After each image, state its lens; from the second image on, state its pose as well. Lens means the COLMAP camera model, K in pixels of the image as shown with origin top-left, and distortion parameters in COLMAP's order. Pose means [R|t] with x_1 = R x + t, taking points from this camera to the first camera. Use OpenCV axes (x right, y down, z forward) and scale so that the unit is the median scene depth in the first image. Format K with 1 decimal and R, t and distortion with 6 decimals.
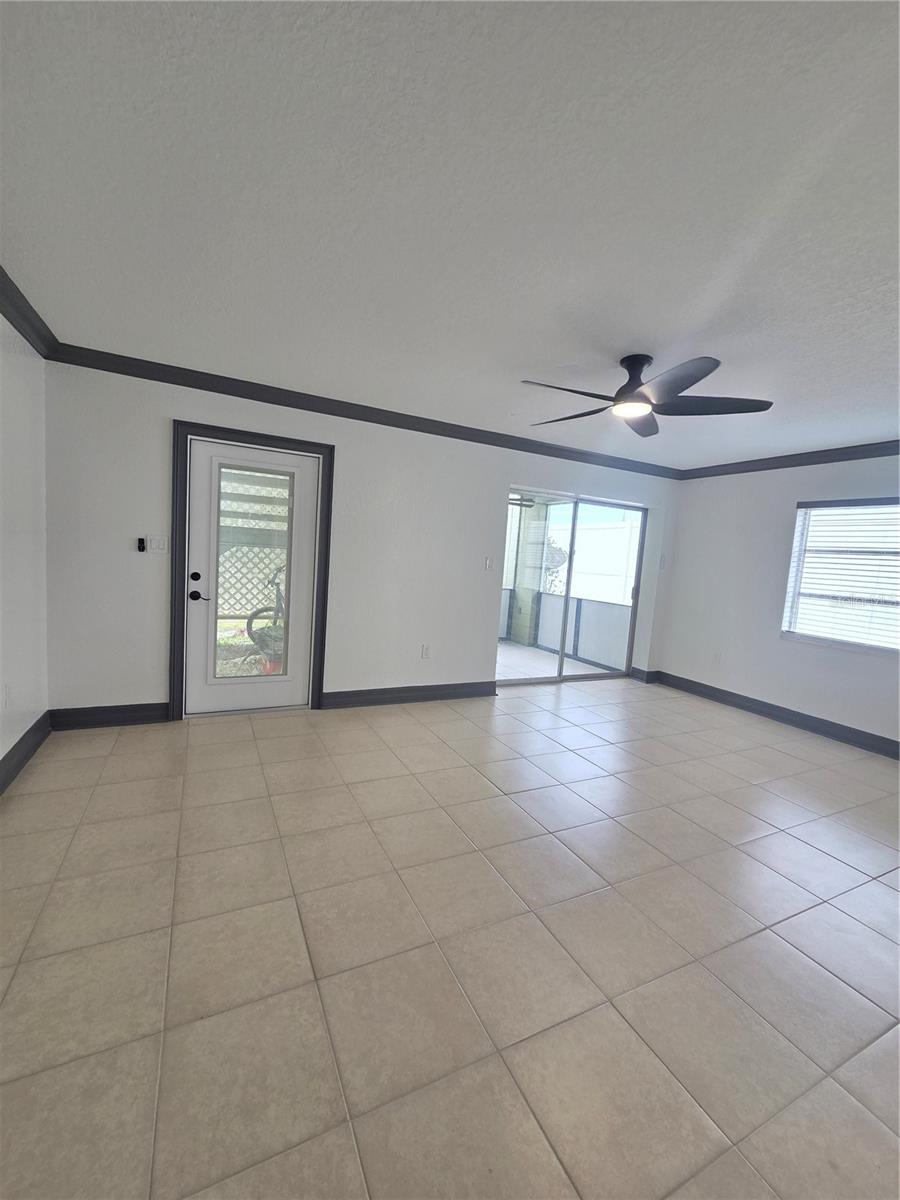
lens RADIAL K [[493.1, 0, 454.4], [0, 493.1, 594.4], [0, 0, 1]] dist [-0.001821, 0.000014]
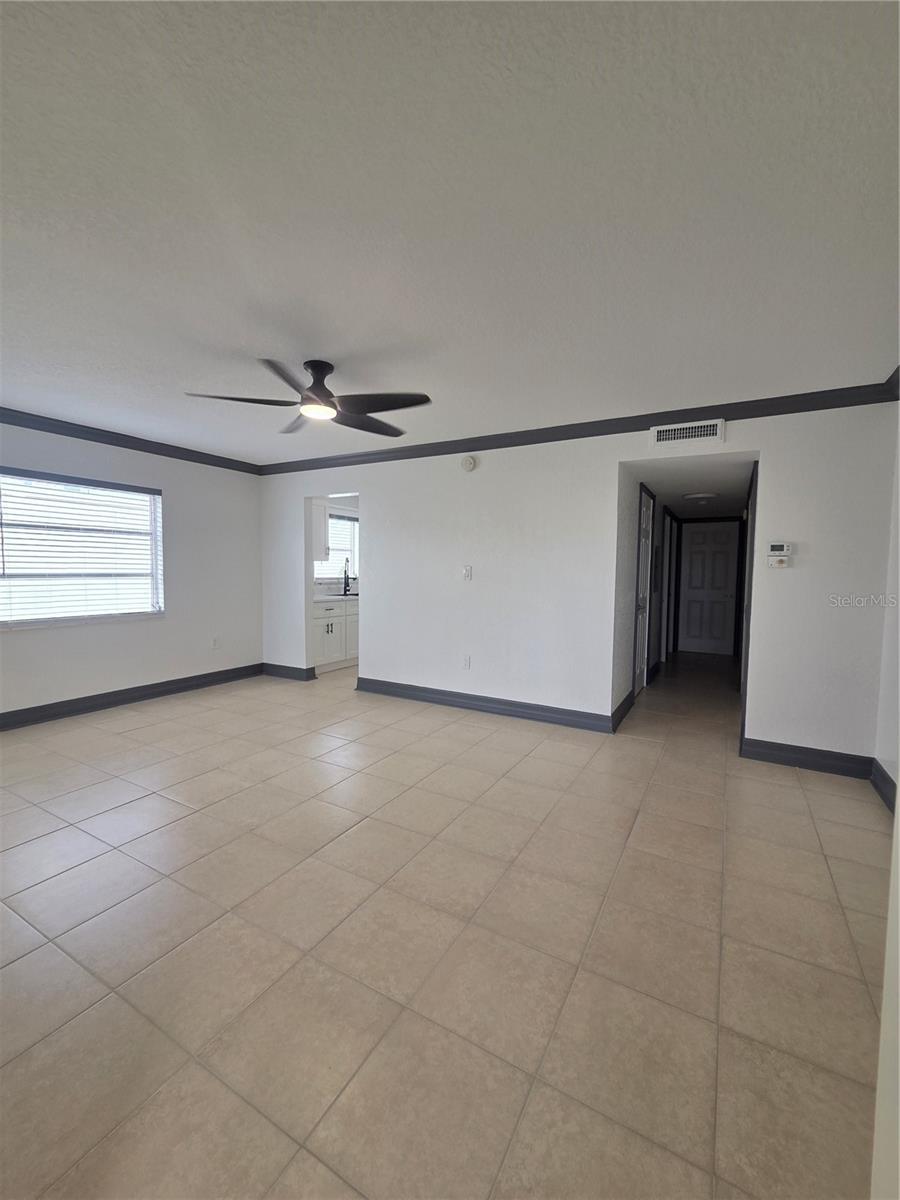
lens RADIAL K [[493.1, 0, 454.4], [0, 493.1, 594.4], [0, 0, 1]] dist [-0.001821, 0.000014]
pose [[-0.553919, -0.122163, 0.823559, -0.456158], [0.014133, 0.987654, 0.156010, -0.095522], [-0.832450, 0.098056, -0.545354, 0.872749]]
